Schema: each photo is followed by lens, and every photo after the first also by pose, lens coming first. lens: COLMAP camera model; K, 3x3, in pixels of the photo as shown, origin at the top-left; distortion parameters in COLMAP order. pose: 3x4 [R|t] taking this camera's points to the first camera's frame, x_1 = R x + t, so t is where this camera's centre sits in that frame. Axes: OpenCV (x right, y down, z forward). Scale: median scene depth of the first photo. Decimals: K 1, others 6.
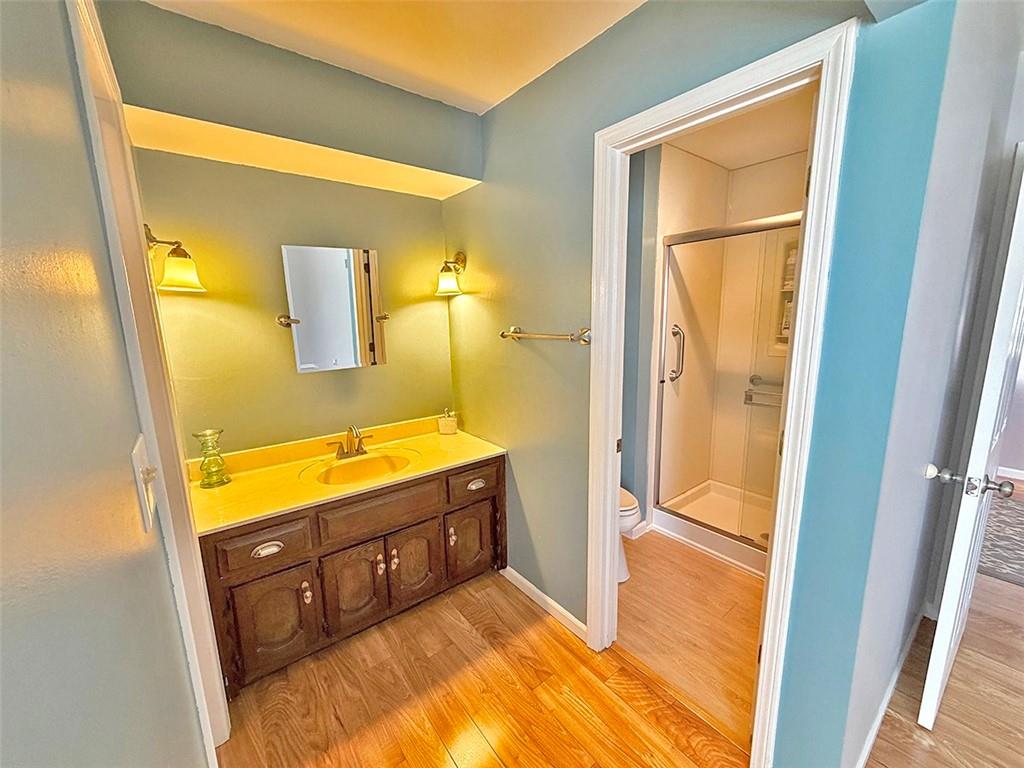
lens RADIAL K [[404.4, 0, 510.9], [0, 404.4, 386.9], [0, 0, 1]] dist [0.001652, -0.000606]
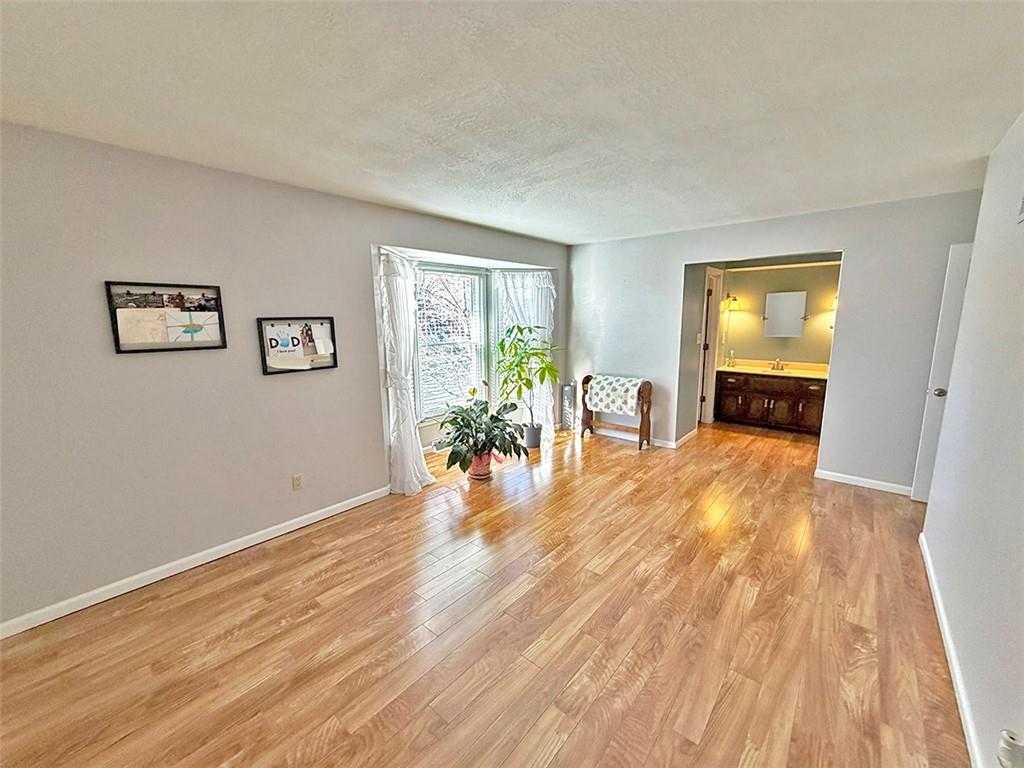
lens RADIAL K [[404.4, 0, 509.1], [0, 404.4, 386.7], [0, 0, 1]] dist [0.001652, -0.000606]
pose [[0.196662, 0.170762, -0.965487, 2.214434], [-0.177666, 0.974622, 0.136189, 0.273753], [0.964240, 0.144751, 0.222010, -1.515706]]
